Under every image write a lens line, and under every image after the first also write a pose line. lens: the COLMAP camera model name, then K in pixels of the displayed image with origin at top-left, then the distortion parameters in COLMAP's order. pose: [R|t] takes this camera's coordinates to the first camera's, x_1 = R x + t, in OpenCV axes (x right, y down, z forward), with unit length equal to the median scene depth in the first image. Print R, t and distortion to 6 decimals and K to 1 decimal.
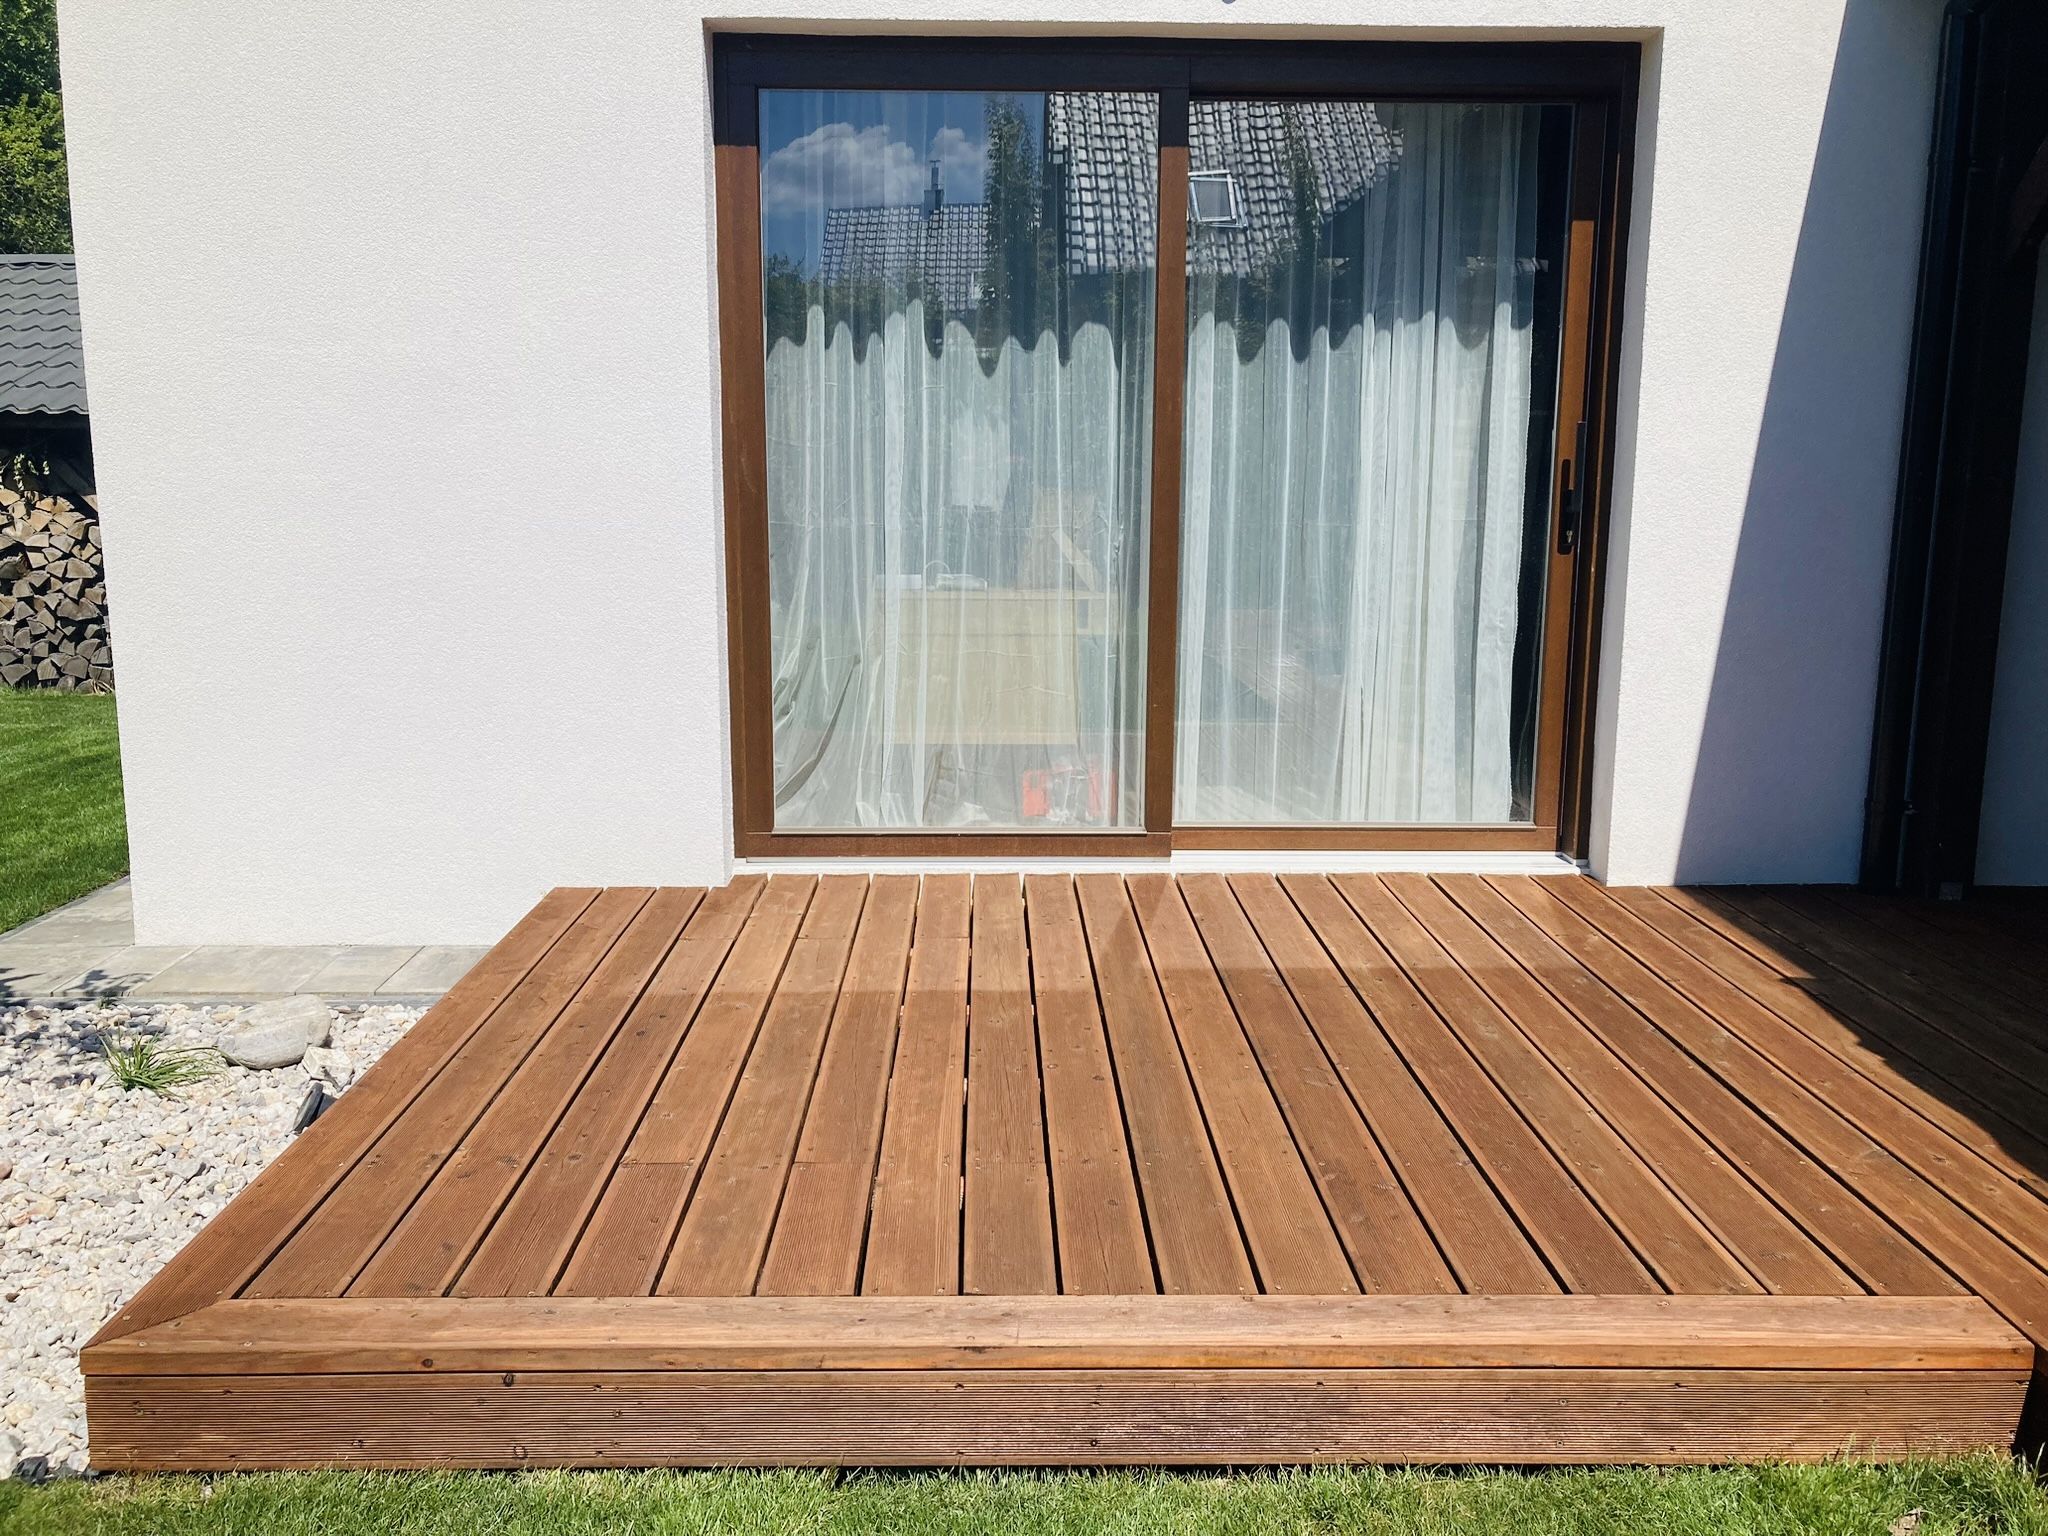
lens RADIAL K [[1696.2, 0, 1024.0], [0, 1696.2, 768.0], [0, 0, 1]] dist [0.012786, 0.001996]
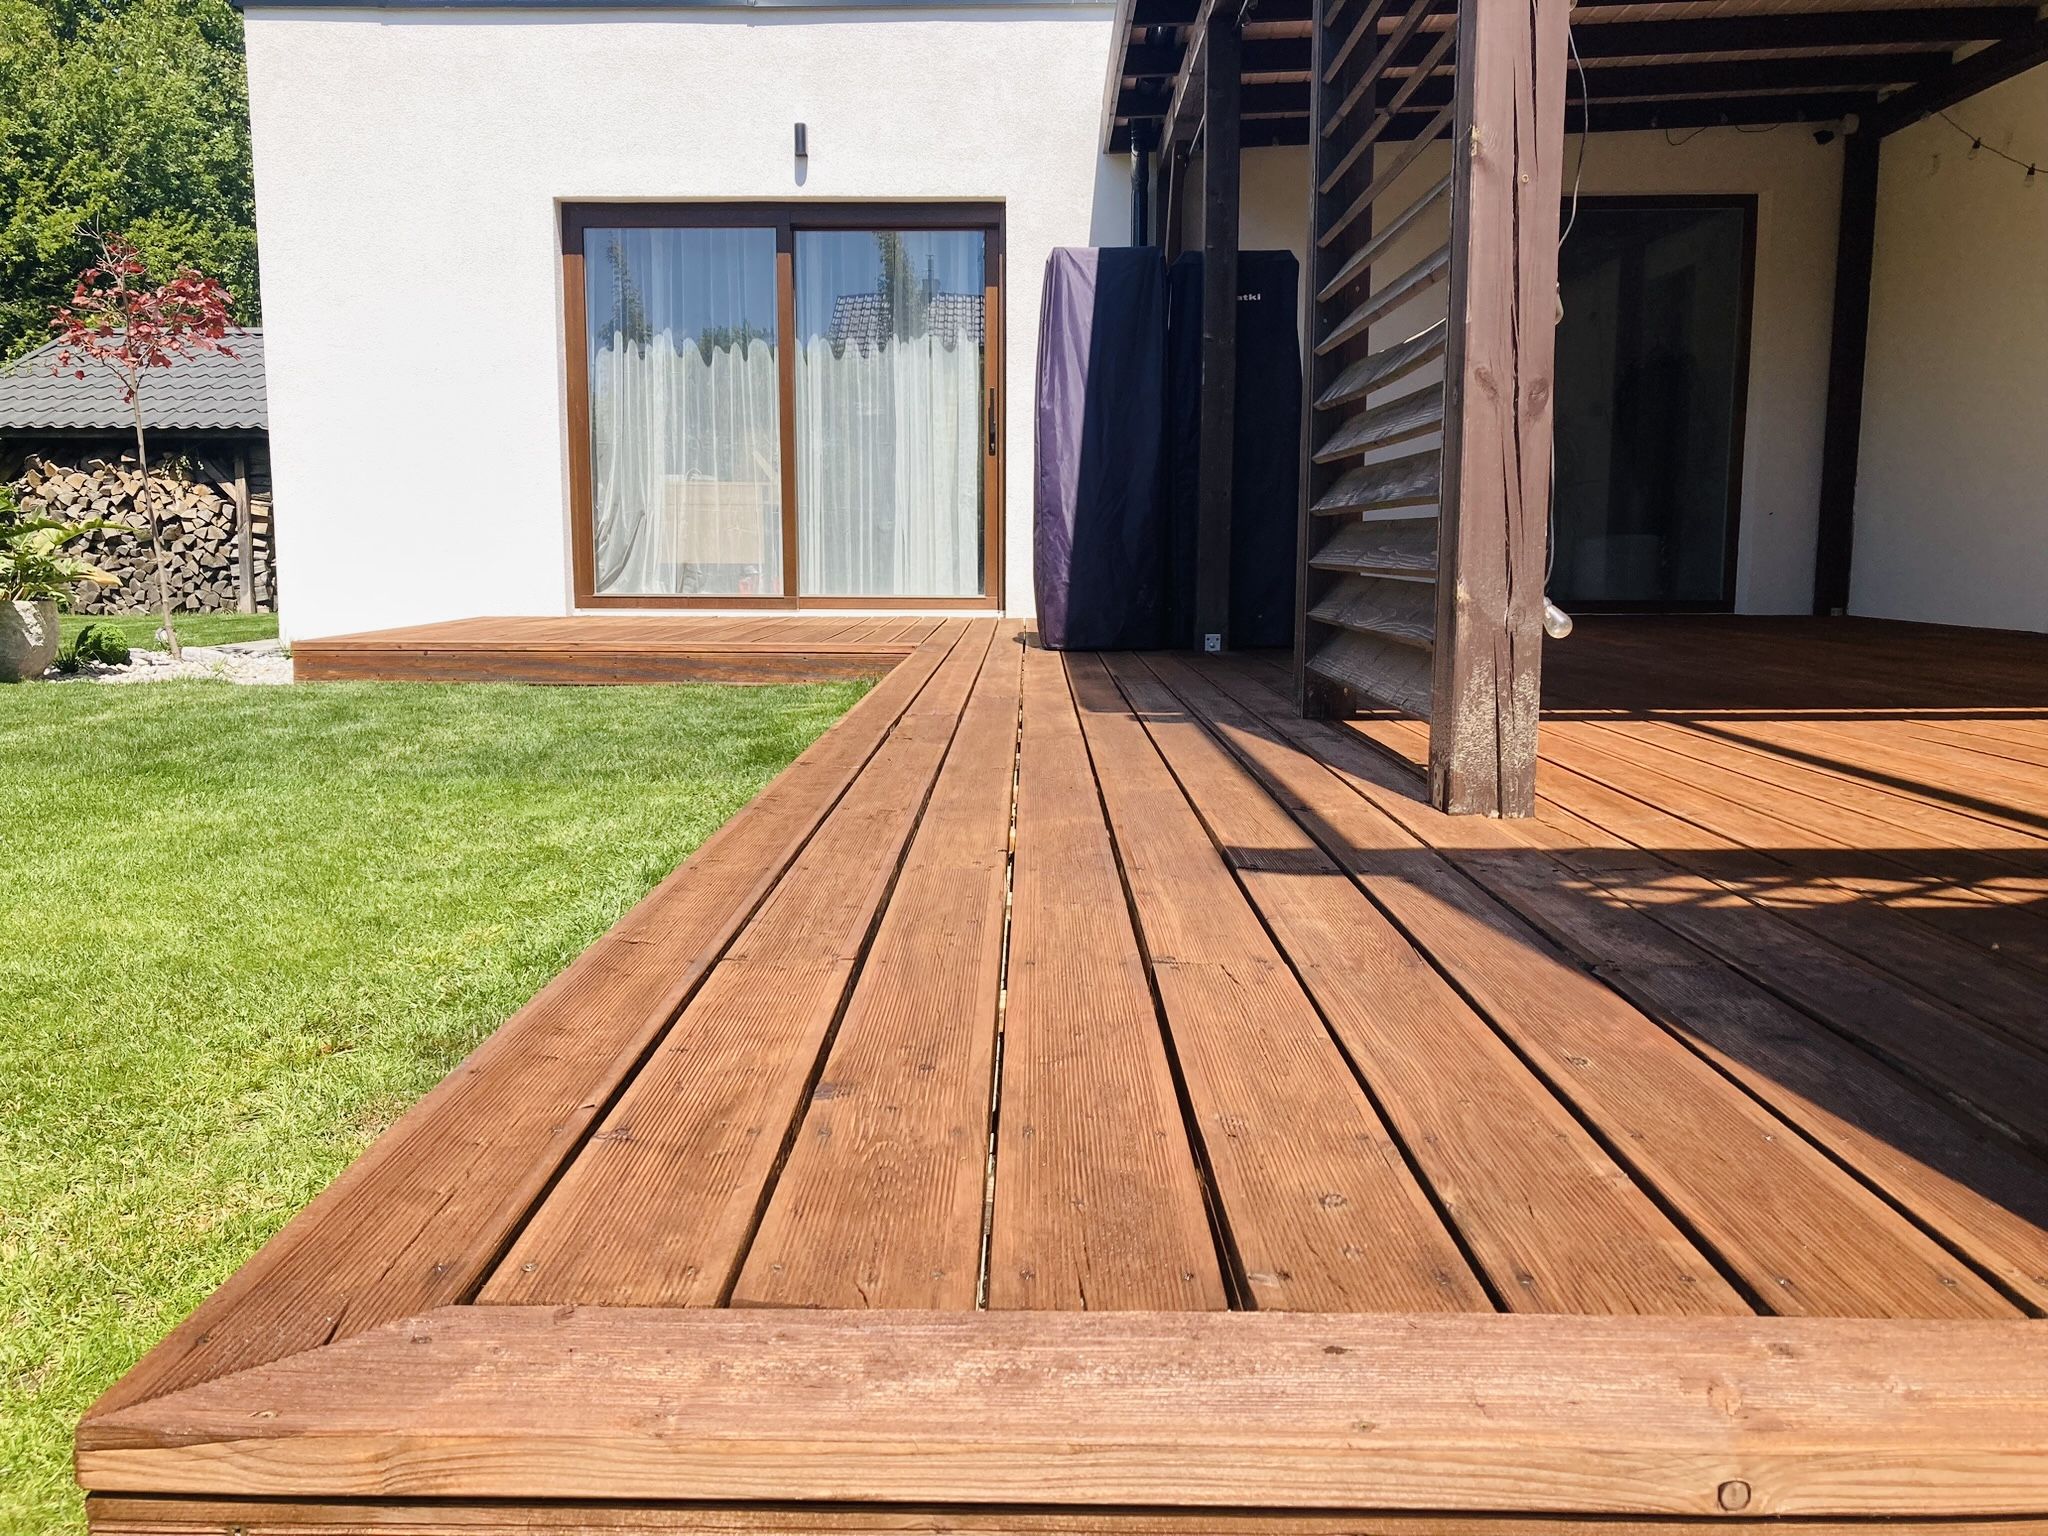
lens RADIAL K [[1694.7, 0, 1024.0], [0, 1694.7, 768.0], [0, 0, 1]] dist [-0.009727, -0.001401]
pose [[0.999649, -0.000651, -0.026493, 0.396245], [-0.000550, 0.998974, -0.045288, 0.322375], [0.026495, 0.045286, 0.998623, -0.930619]]
